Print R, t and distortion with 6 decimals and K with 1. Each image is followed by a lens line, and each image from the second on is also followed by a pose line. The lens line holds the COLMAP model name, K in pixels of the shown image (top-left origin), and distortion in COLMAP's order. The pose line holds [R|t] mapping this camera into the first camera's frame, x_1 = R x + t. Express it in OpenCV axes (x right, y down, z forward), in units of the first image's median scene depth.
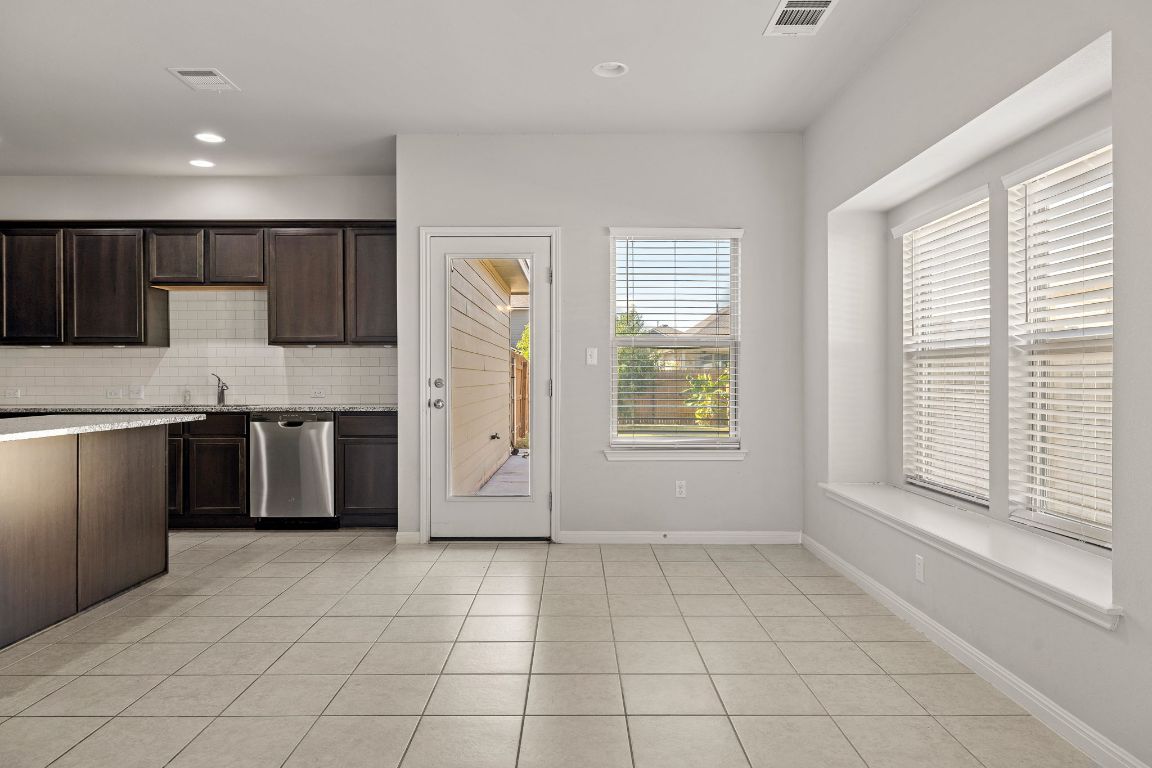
lens RADIAL K [[737.4, 0, 579.3], [0, 737.4, 385.0], [0, 0, 1]] dist [-0.004698, 0.000267]
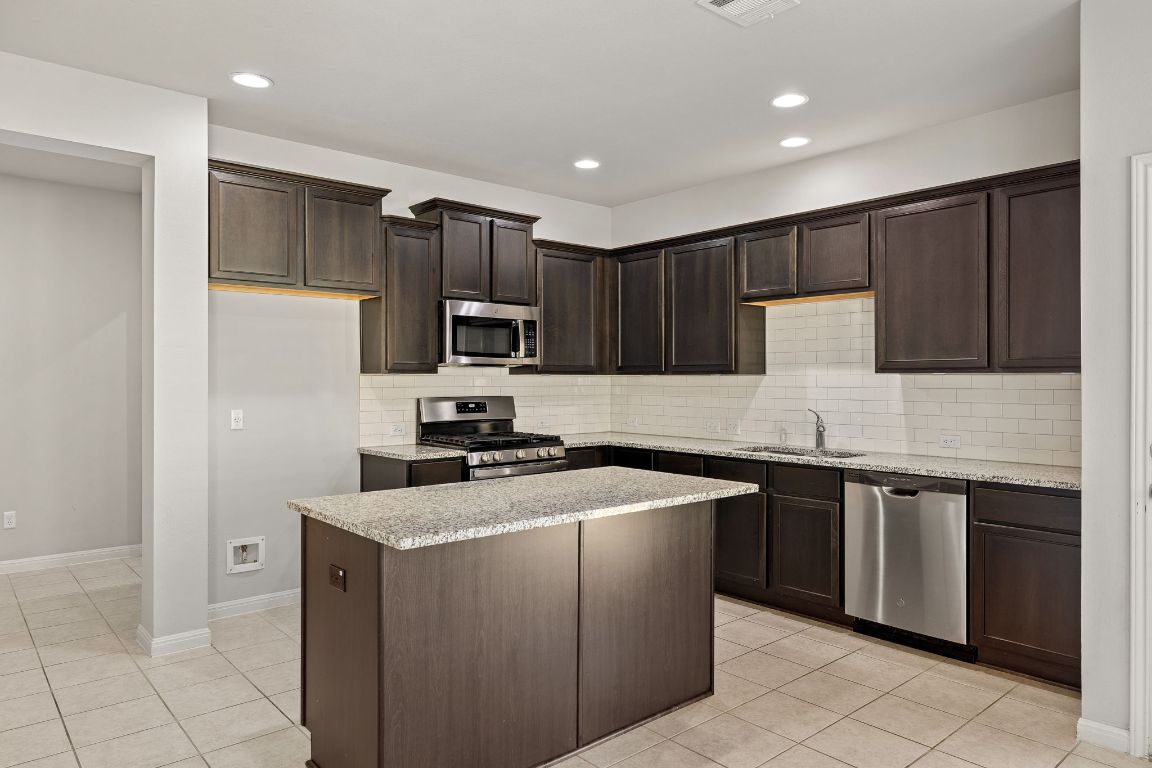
lens RADIAL K [[737.4, 0, 580.0], [0, 737.4, 377.7], [0, 0, 1]] dist [-0.004698, 0.000267]
pose [[0.650366, -0.000231, -0.759621, -0.064236], [-0.007452, 0.999950, -0.006684, -0.042872], [0.759584, 0.010007, 0.650332, 0.316161]]
